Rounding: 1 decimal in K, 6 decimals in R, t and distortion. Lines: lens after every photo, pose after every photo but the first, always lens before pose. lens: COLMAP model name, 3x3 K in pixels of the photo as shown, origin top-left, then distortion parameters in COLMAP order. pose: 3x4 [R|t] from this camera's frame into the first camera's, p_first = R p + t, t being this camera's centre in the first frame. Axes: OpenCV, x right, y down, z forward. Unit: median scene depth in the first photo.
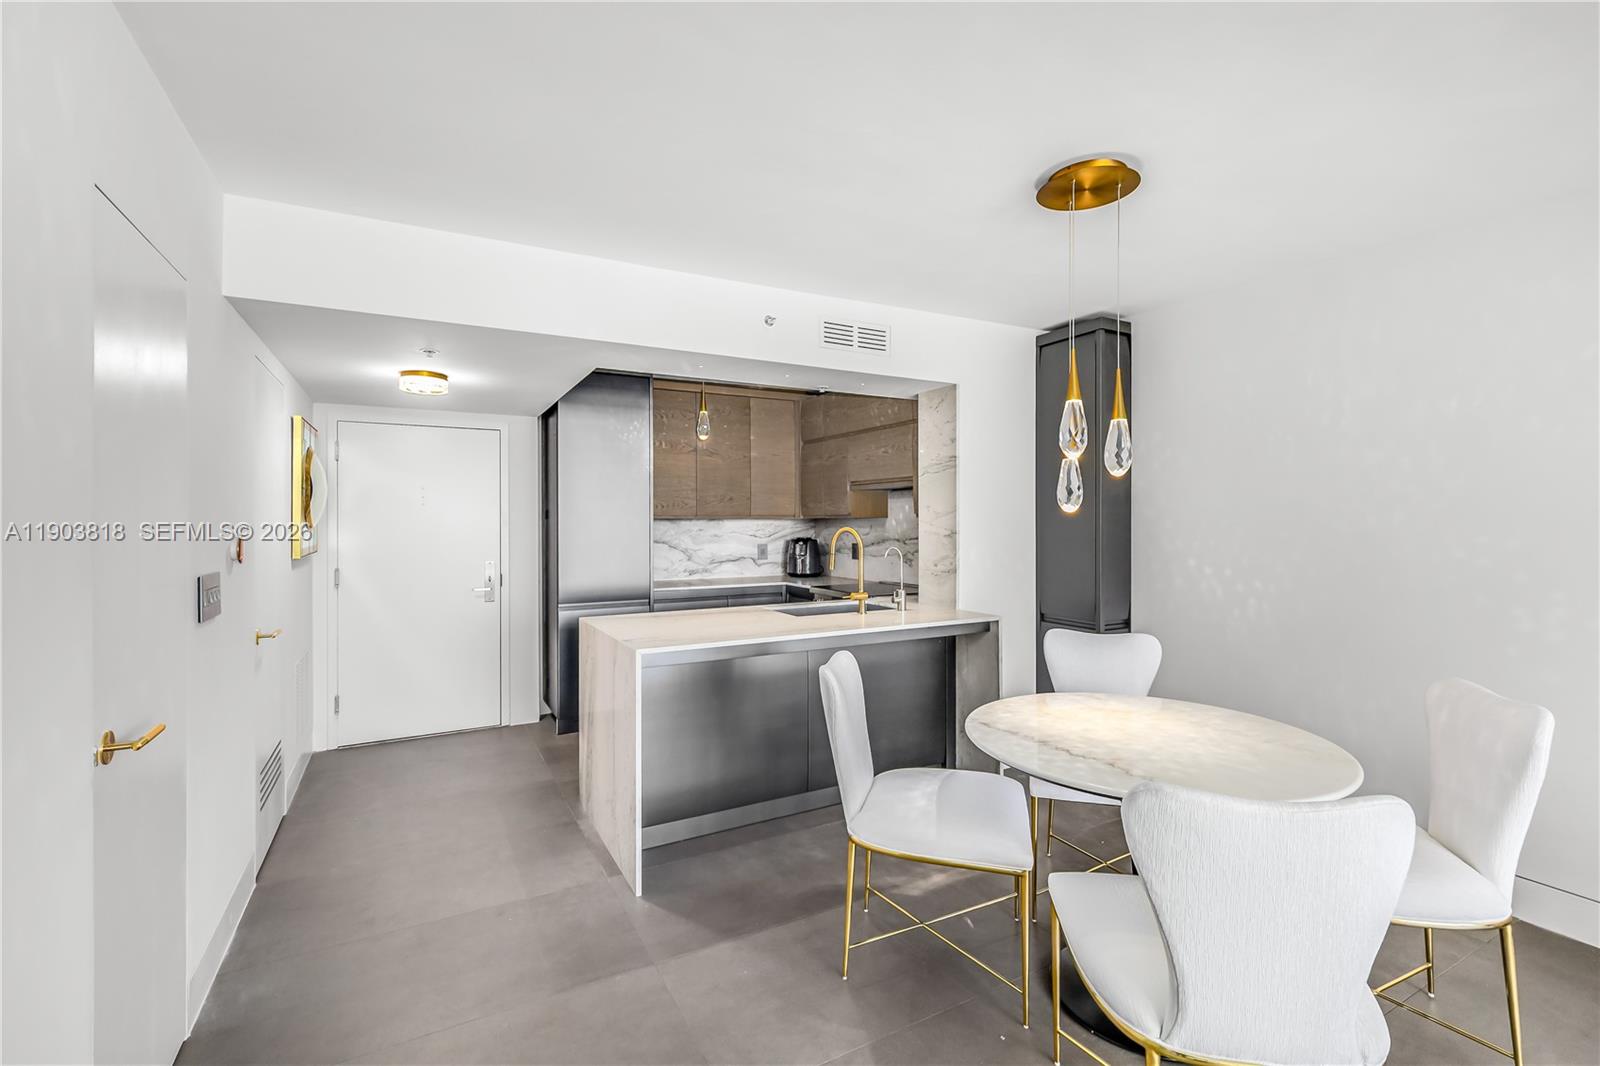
lens RADIAL K [[727.2, 0, 807.2], [0, 727.2, 530.5], [0, 0, 1]] dist [-0.012183, 0.000438]
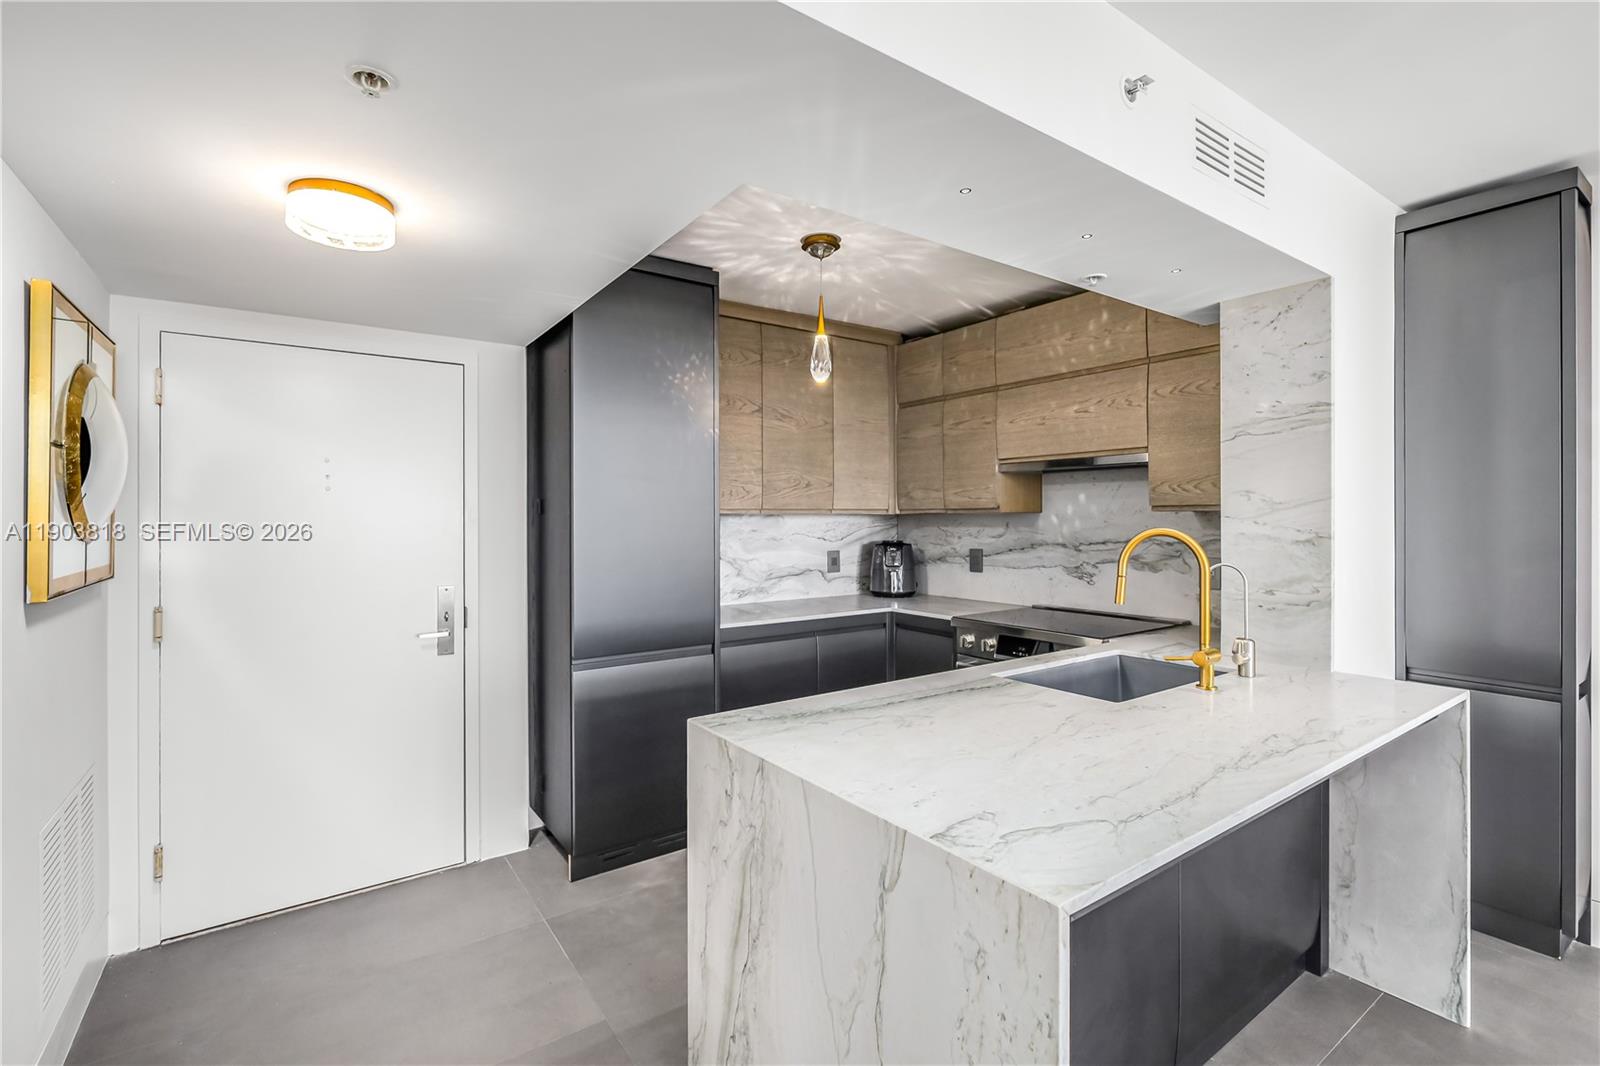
lens RADIAL K [[727.2, 0, 796.8], [0, 727.2, 521.9], [0, 0, 1]] dist [-0.012183, 0.000438]
pose [[0.994361, -0.001808, 0.106033, -0.199044], [0.002657, 0.999965, -0.007873, -0.003987], [-0.106015, 0.008110, 0.994331, 0.351957]]
